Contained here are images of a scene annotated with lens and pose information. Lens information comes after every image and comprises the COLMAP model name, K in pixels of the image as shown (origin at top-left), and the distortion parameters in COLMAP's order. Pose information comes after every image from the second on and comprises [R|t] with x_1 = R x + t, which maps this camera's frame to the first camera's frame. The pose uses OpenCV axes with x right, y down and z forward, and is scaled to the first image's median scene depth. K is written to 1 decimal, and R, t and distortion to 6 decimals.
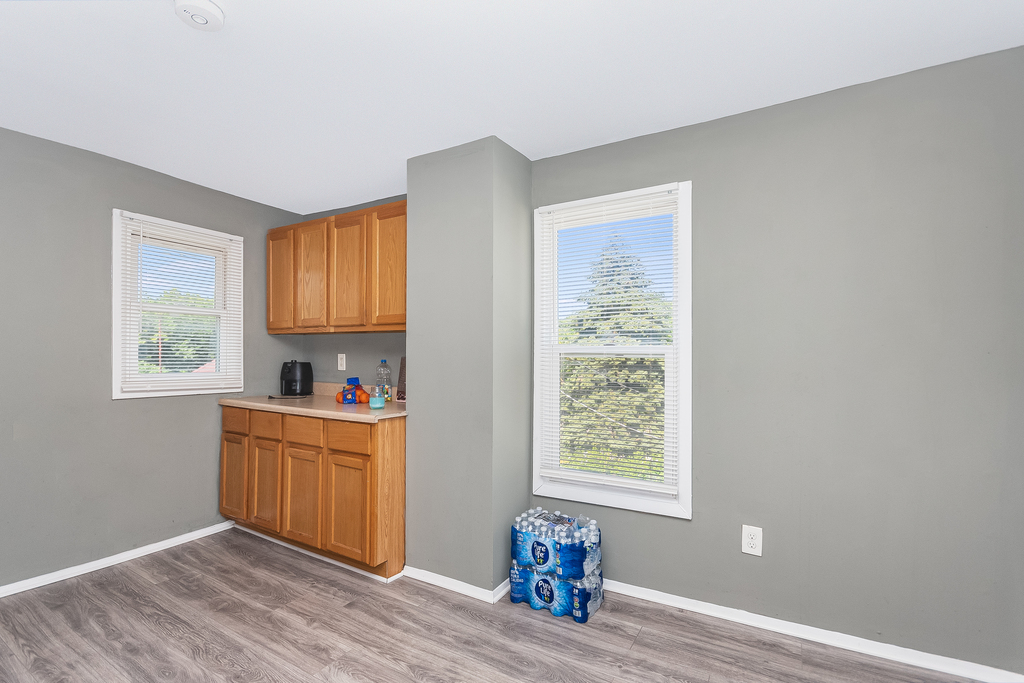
lens RADIAL K [[472.9, 0, 511.0], [0, 472.9, 344.0], [0, 0, 1]] dist [-0.009229, 0.000342]
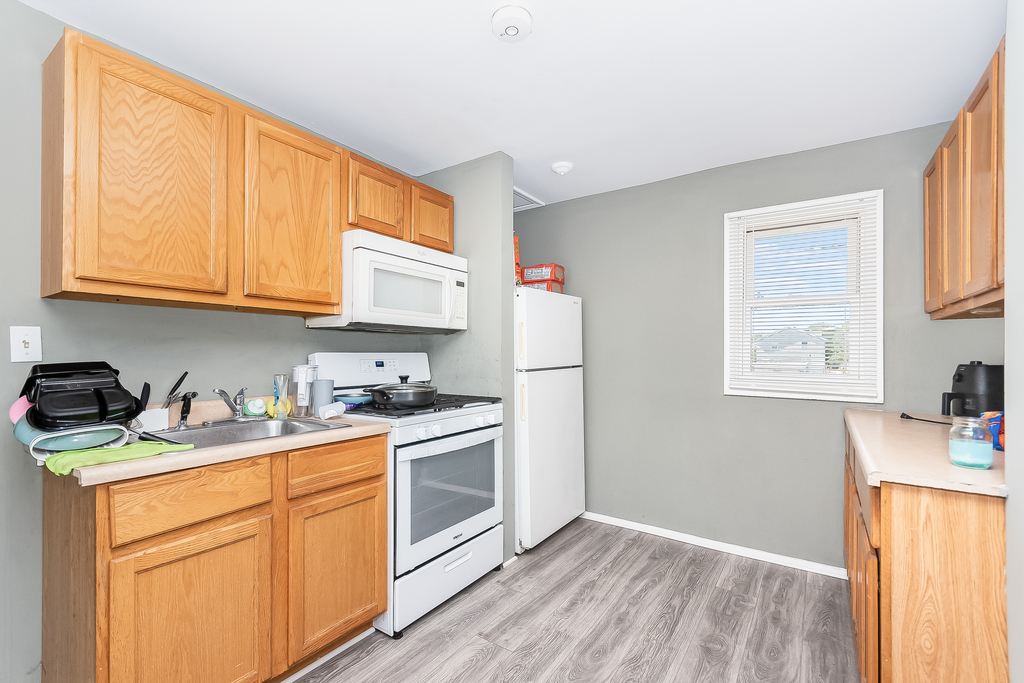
lens RADIAL K [[452.4, 0, 512.0], [0, 452.4, 347.1], [0, 0, 1]] dist [0.004741, -0.000179]
pose [[-0.070769, -0.013399, -0.997403, 0.213319], [0.024258, 0.999591, -0.015149, 0.015664], [0.997198, -0.025267, -0.070415, 0.625706]]
